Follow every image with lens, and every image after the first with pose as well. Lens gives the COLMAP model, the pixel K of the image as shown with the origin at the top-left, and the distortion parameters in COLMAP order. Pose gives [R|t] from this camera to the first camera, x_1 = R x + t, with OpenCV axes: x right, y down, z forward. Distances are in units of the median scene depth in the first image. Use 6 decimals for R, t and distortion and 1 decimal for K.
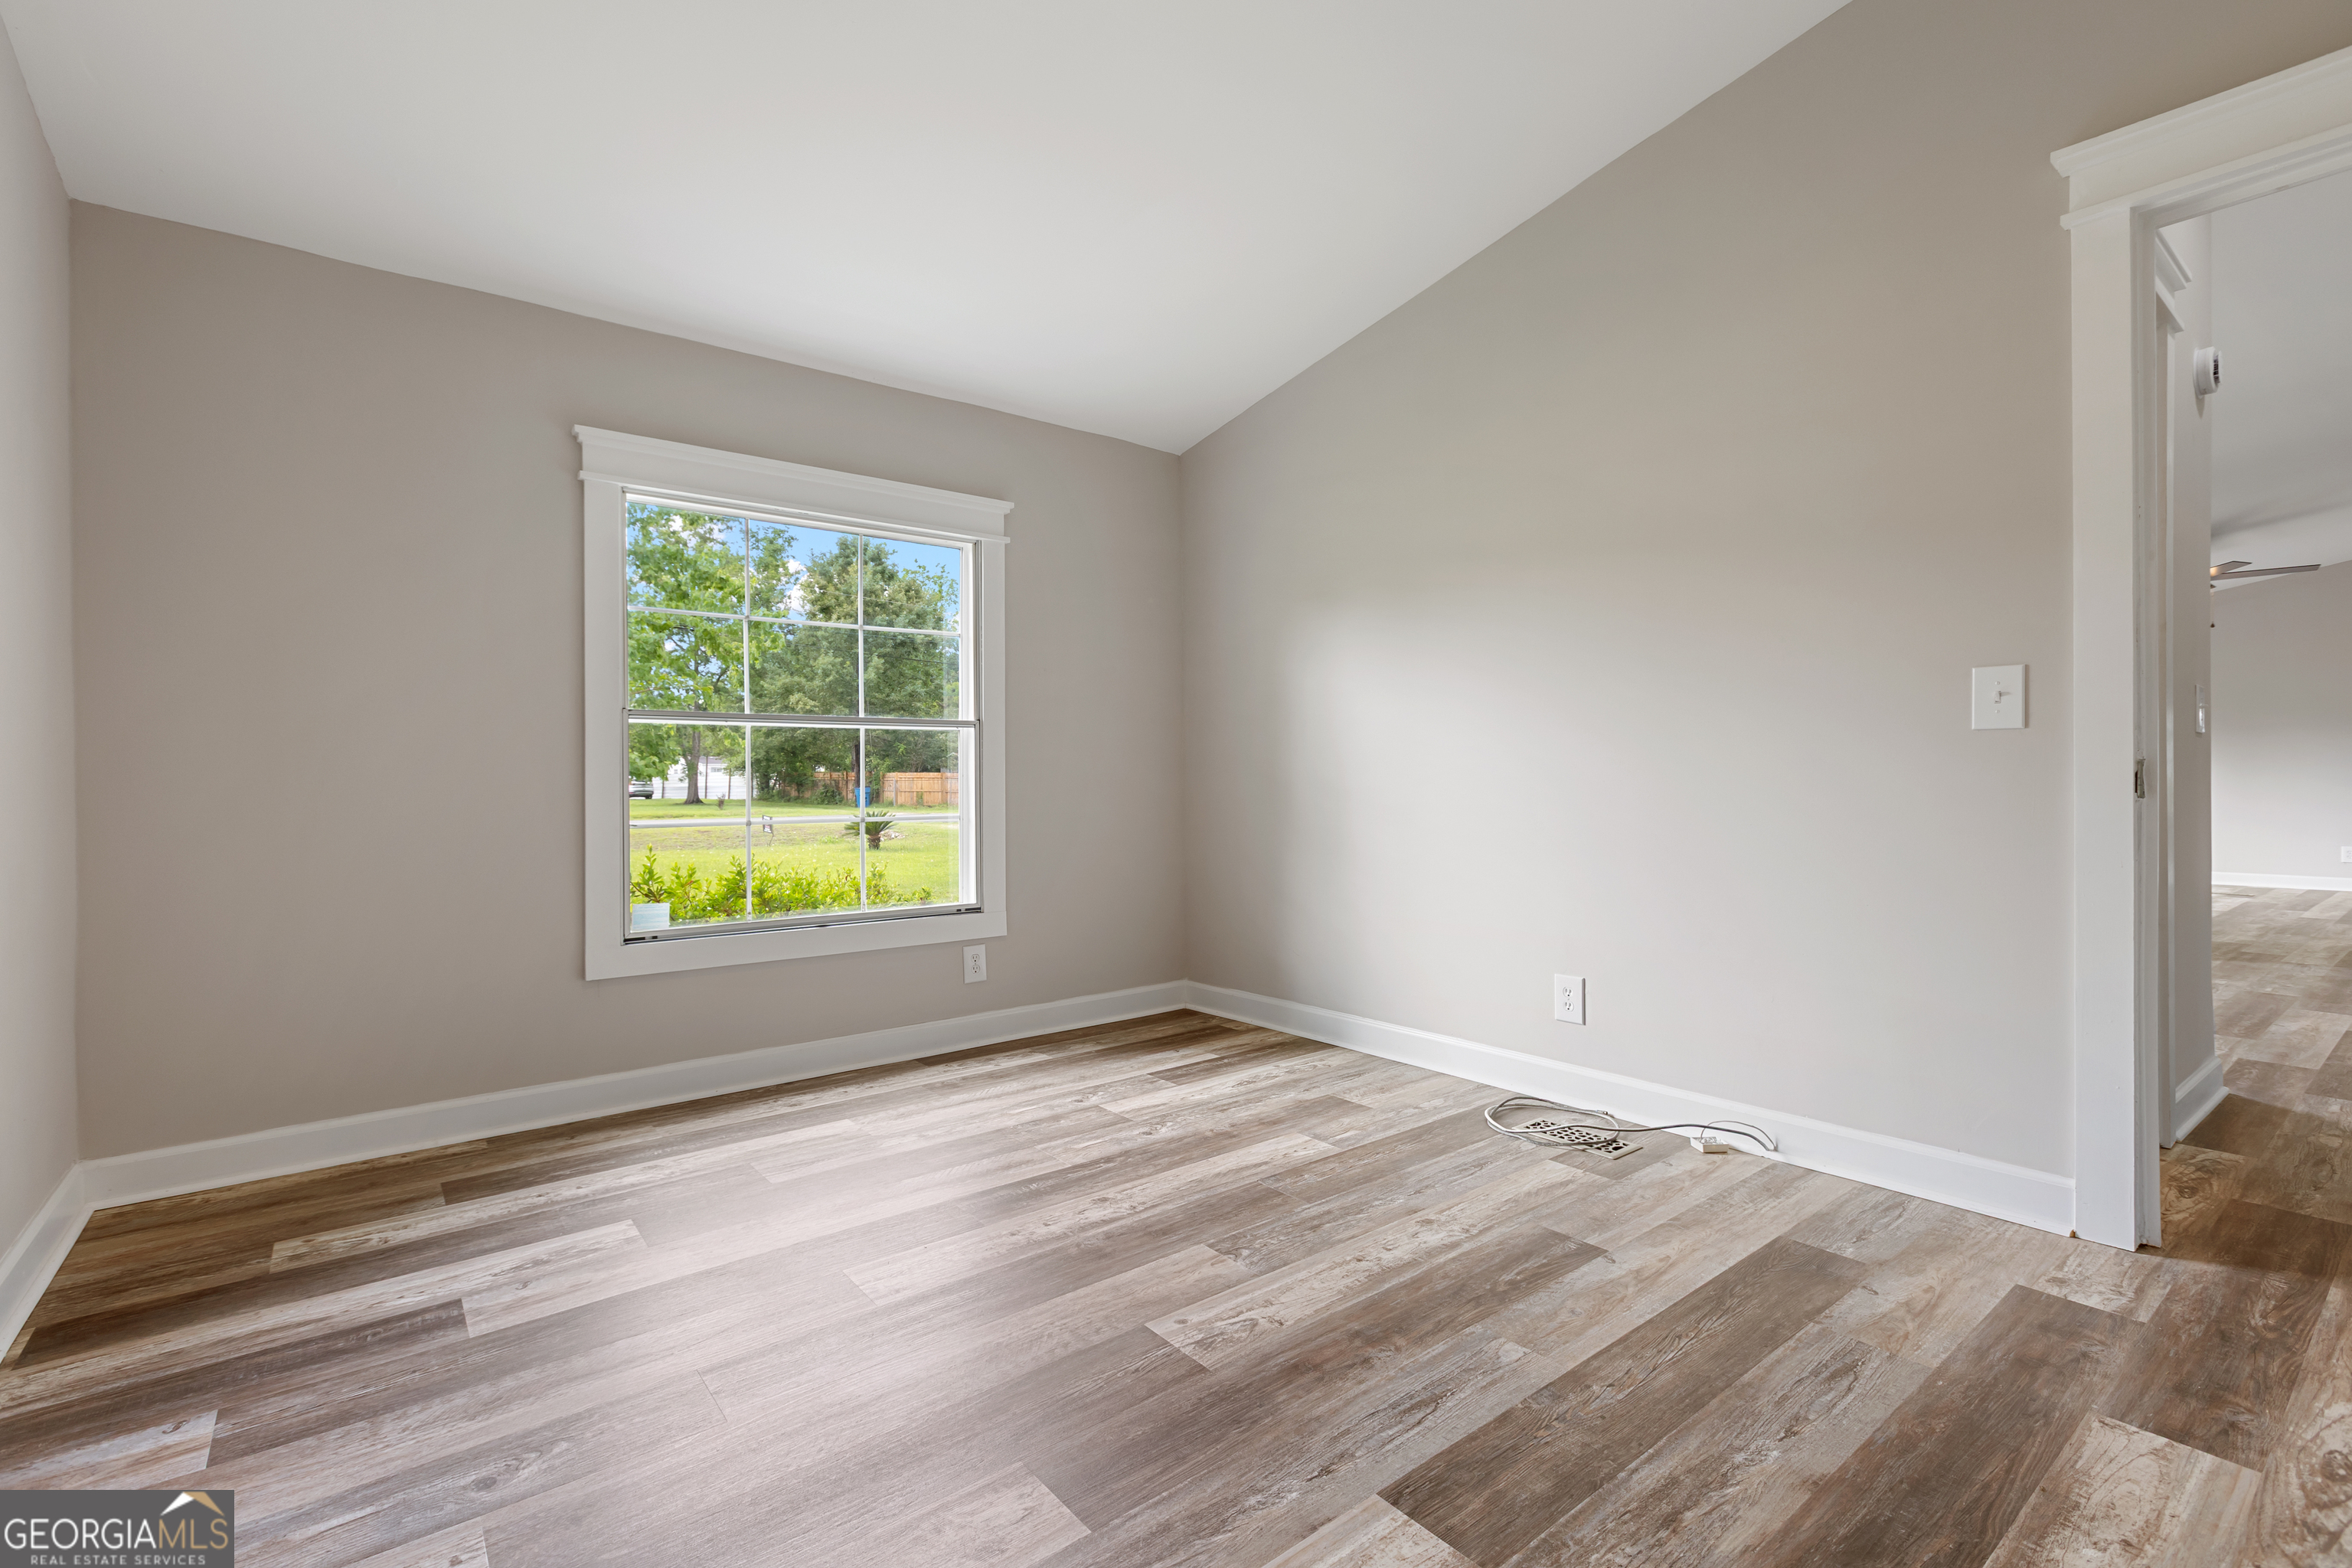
lens RADIAL K [[1064.6, 0, 1147.5], [0, 1064.6, 783.5], [0, 0, 1]] dist [0.003490, -0.001705]
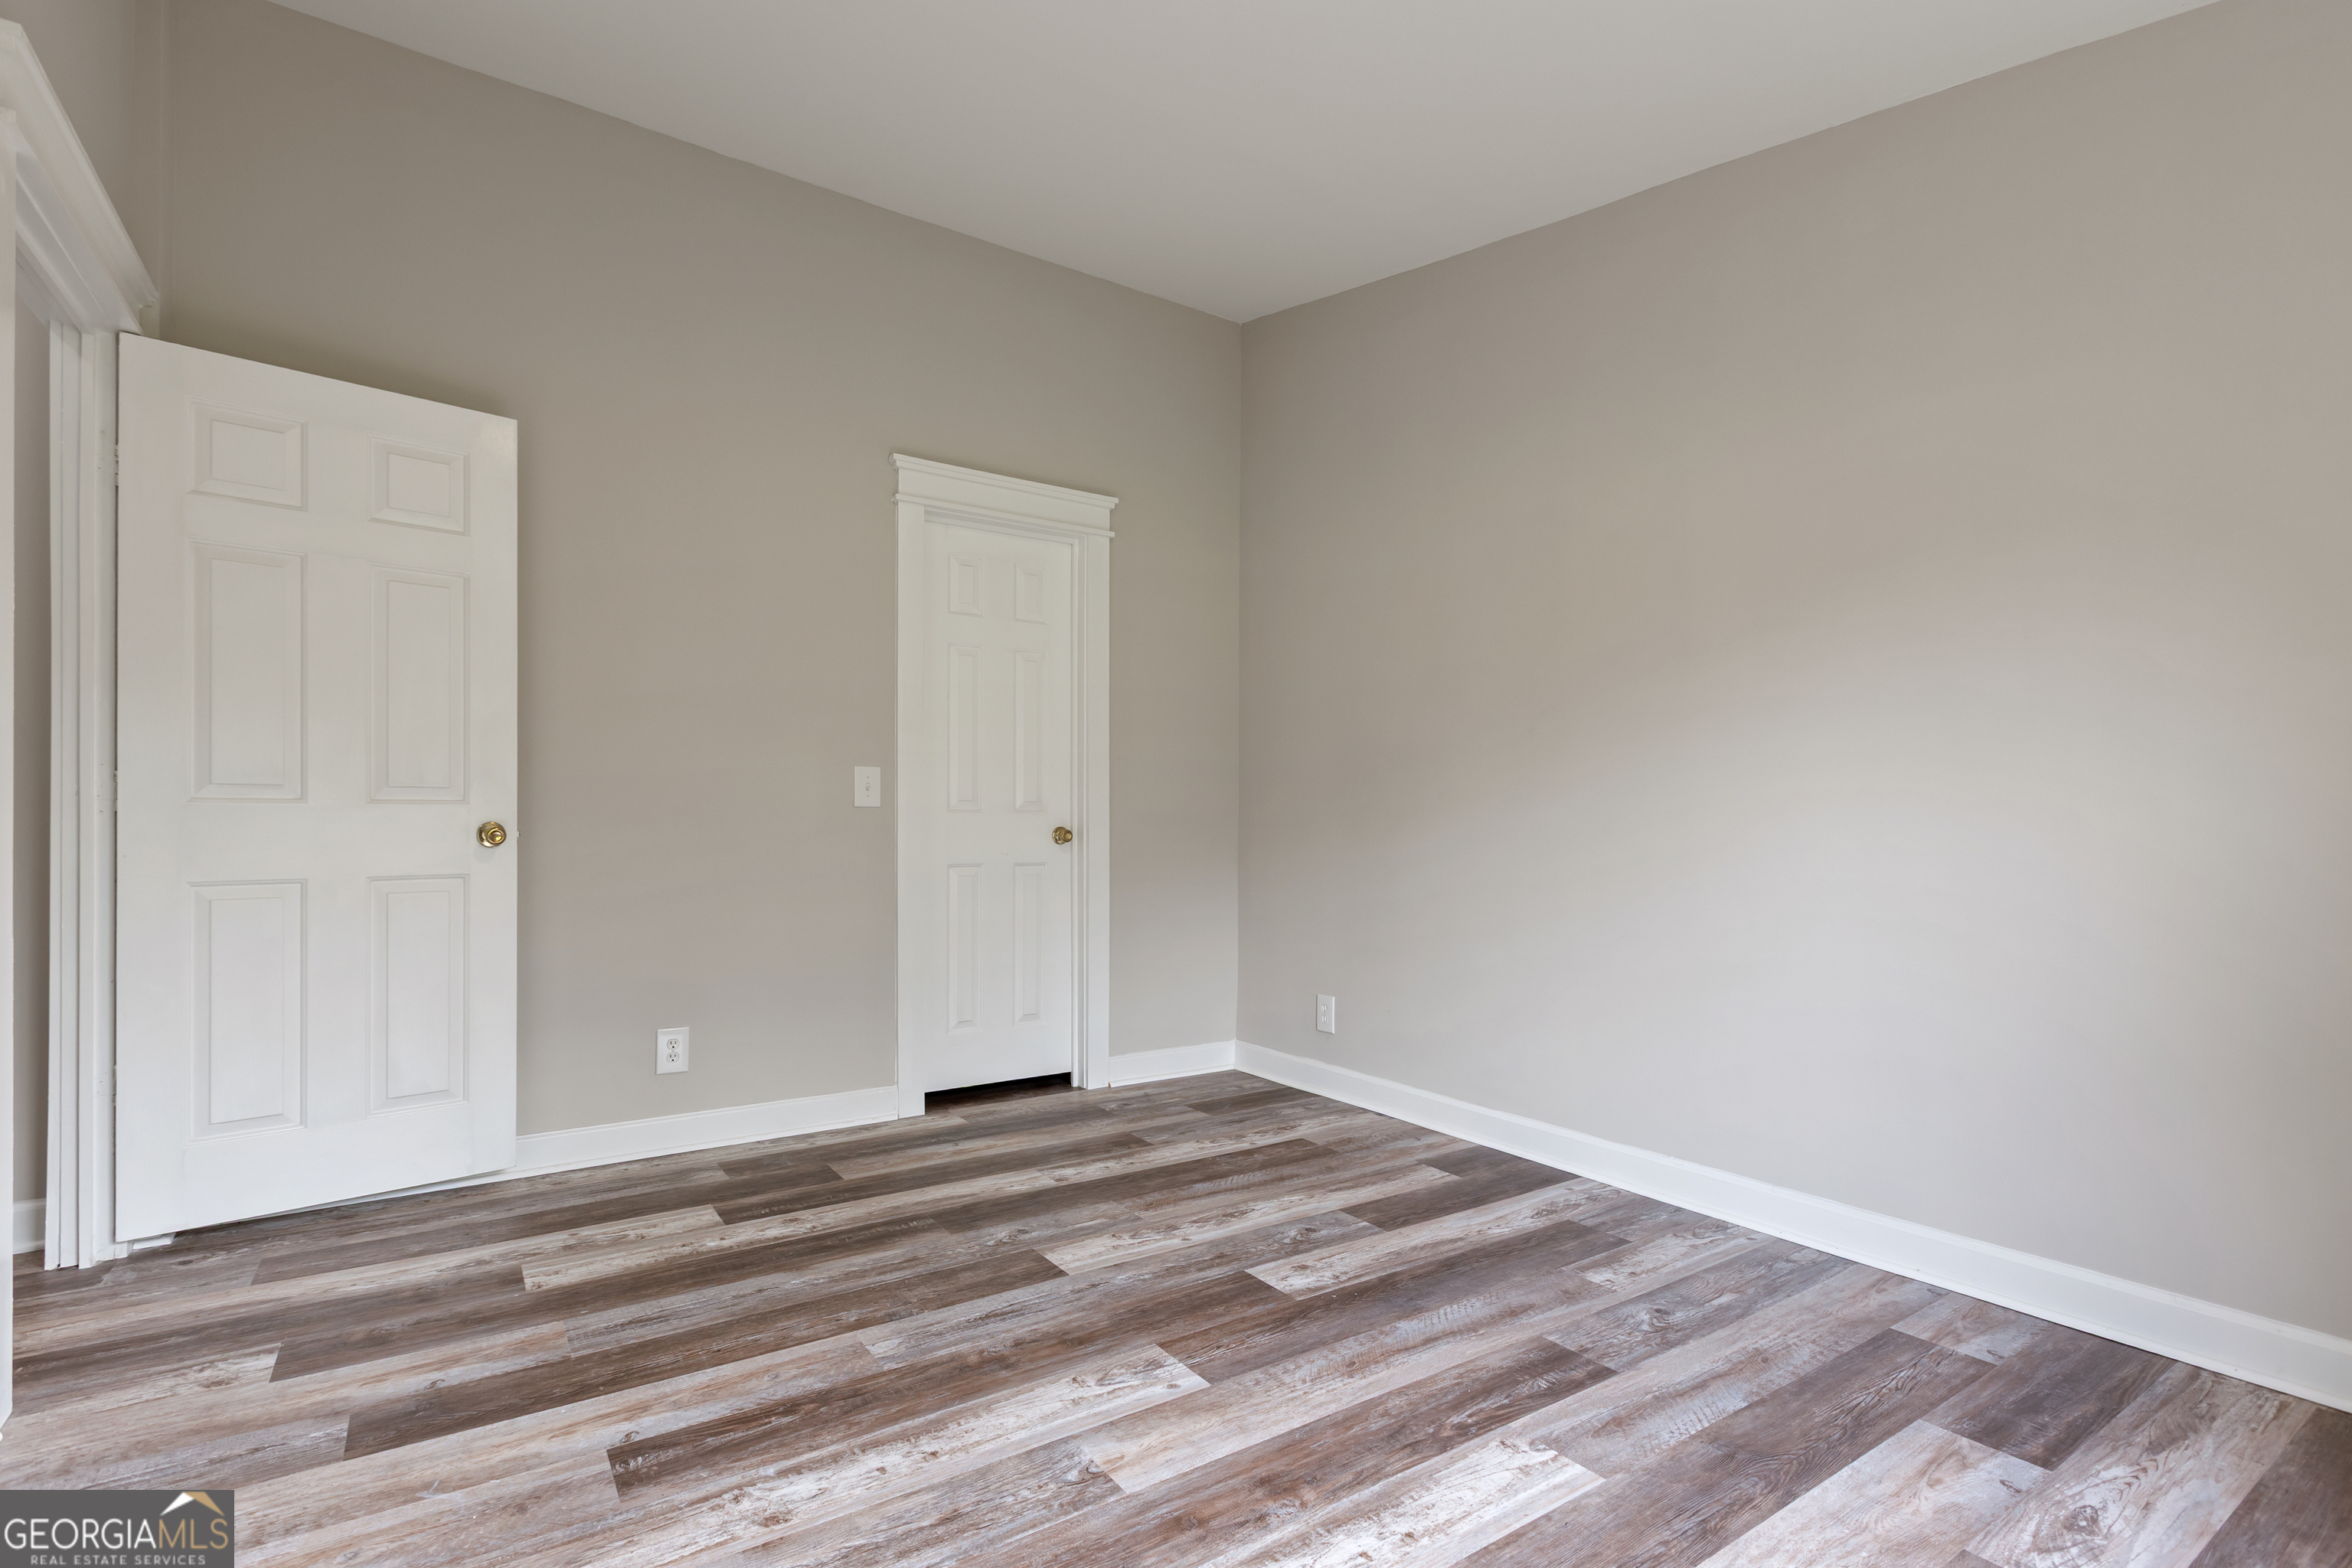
lens RADIAL K [[1064.6, 0, 1168.8], [0, 1064.6, 824.7], [0, 0, 1]] dist [0.003490, -0.001705]
pose [[-0.998588, 0.003835, 0.052987, -0.015419], [0.003996, 0.999988, 0.002942, -0.013916], [-0.052975, 0.003150, -0.998591, 1.676674]]
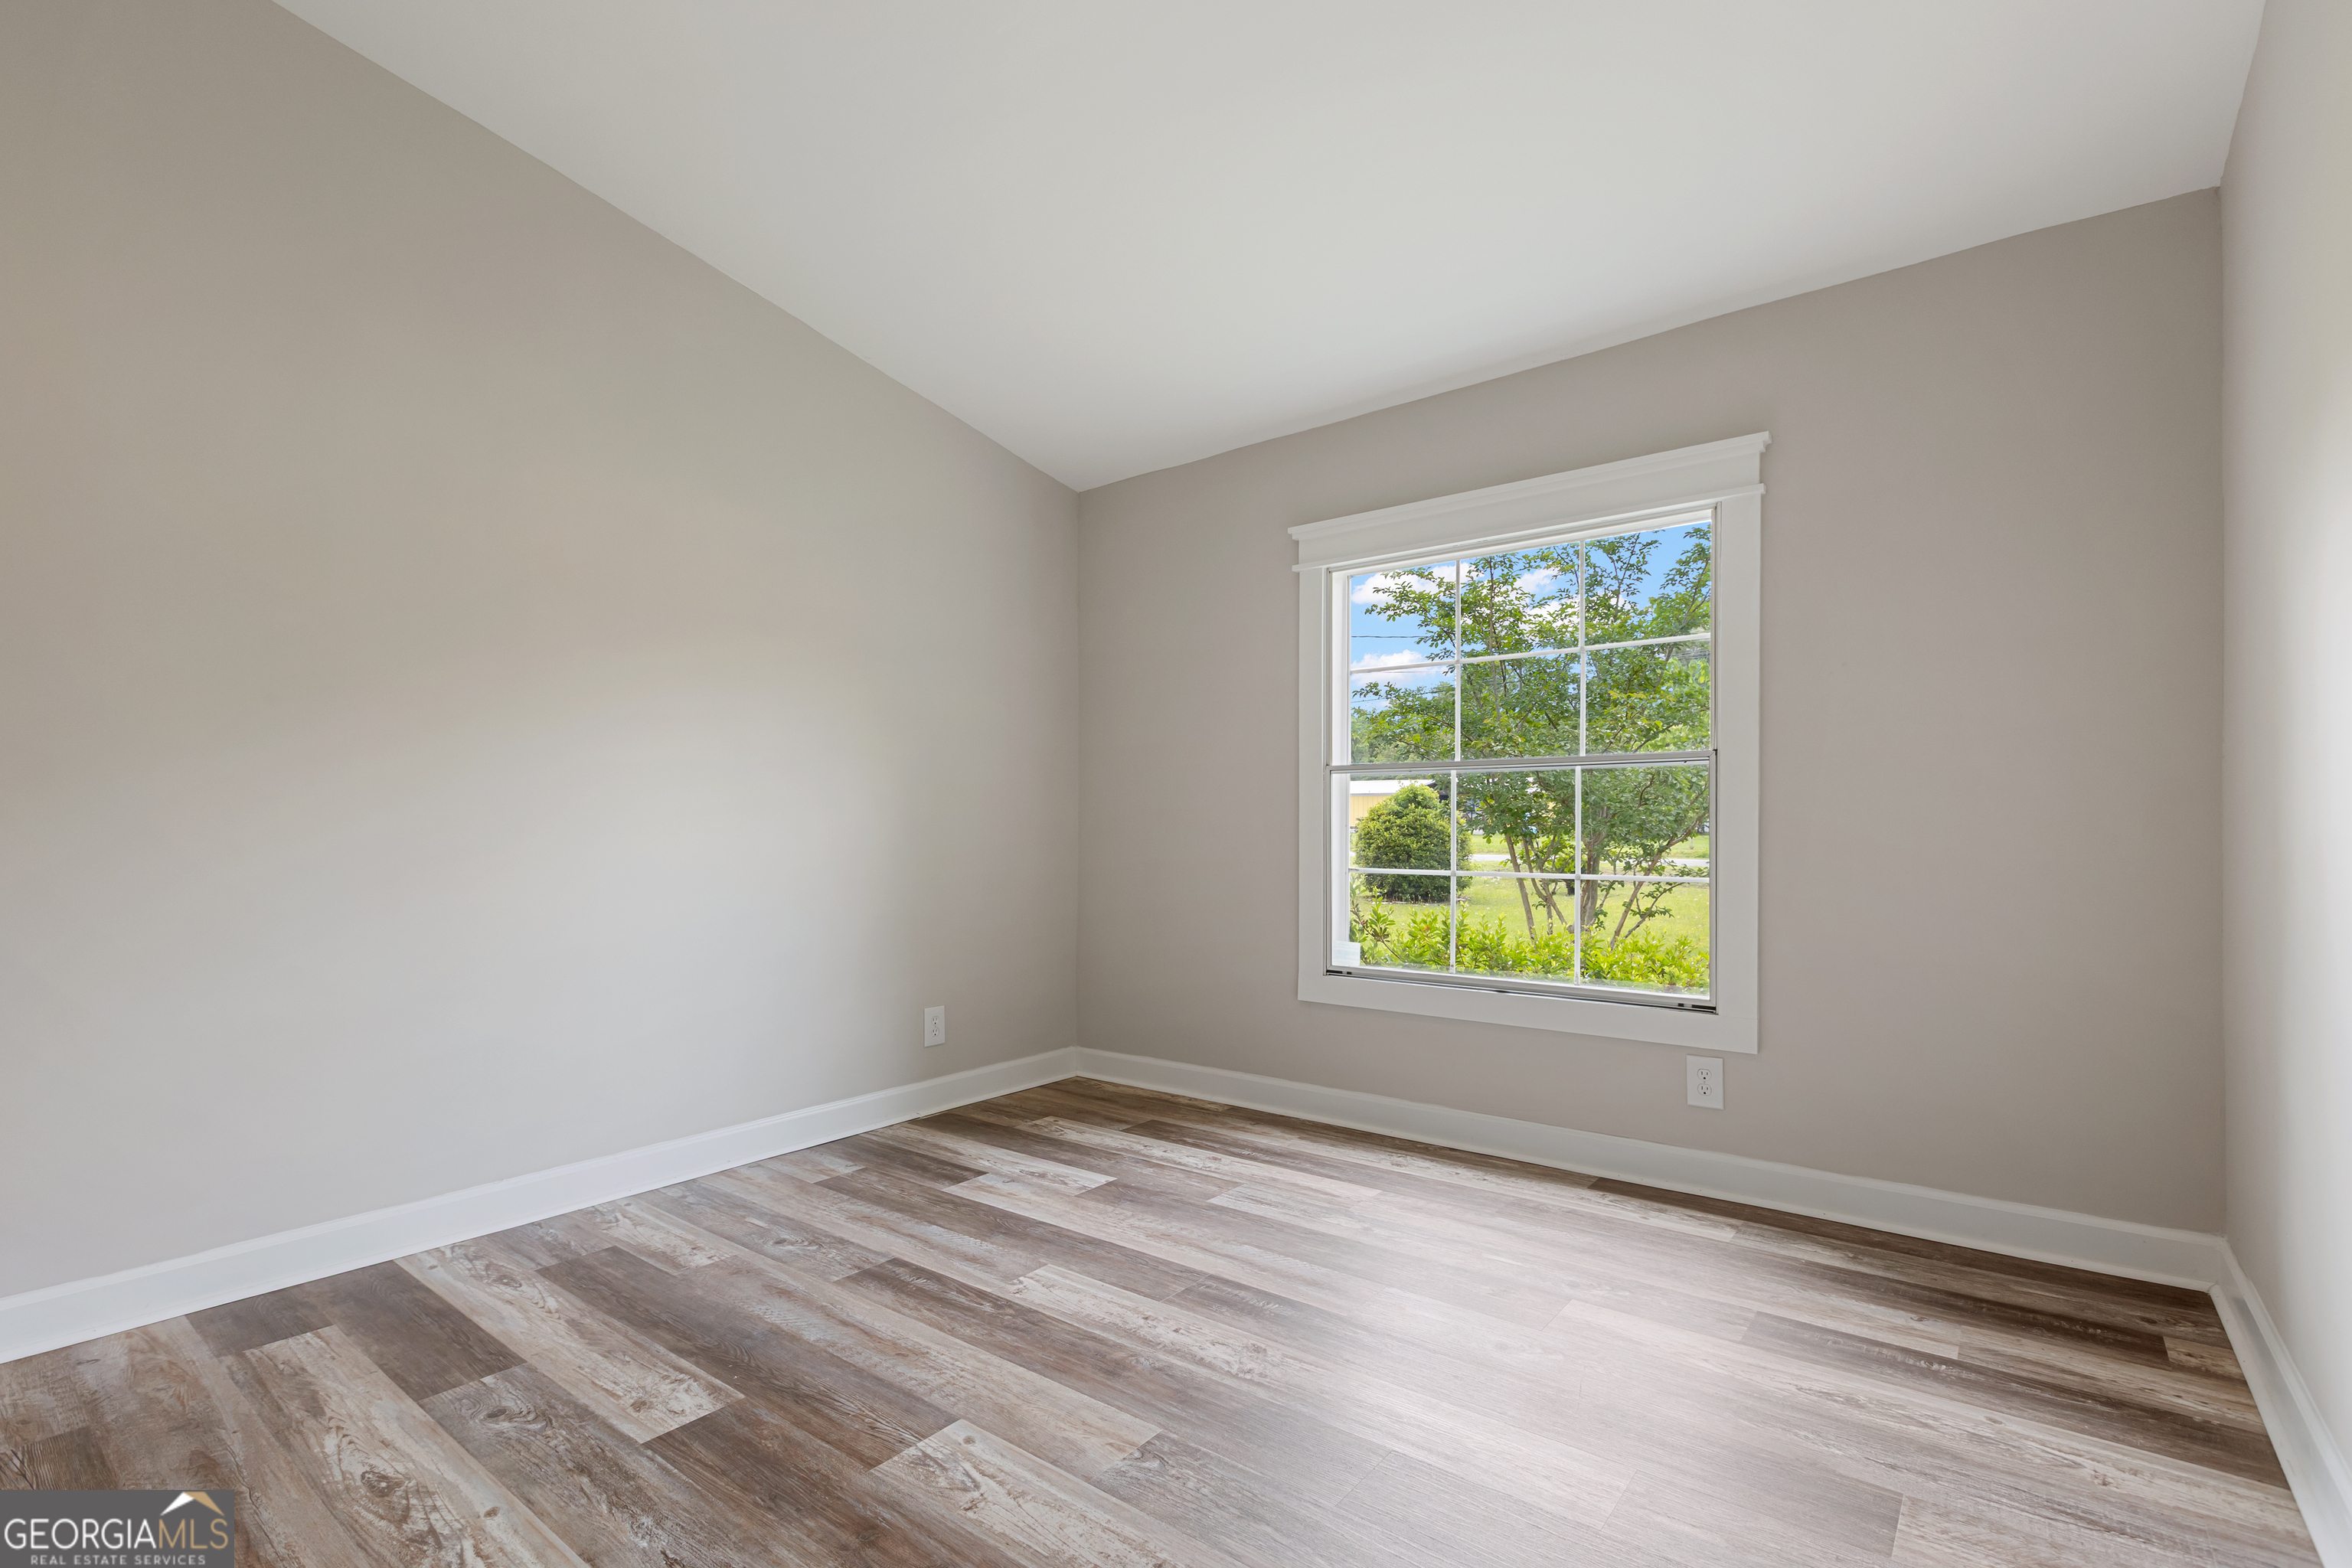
lens RADIAL K [[1064.6, 0, 1160.4], [0, 1064.6, 823.9], [0, 0, 1]] dist [0.003490, -0.001705]
pose [[0.235723, 0.005613, -0.971804, 0.800773], [-0.003166, 0.999982, 0.005008, -0.019657], [0.971815, 0.001896, 0.235737, 0.798417]]
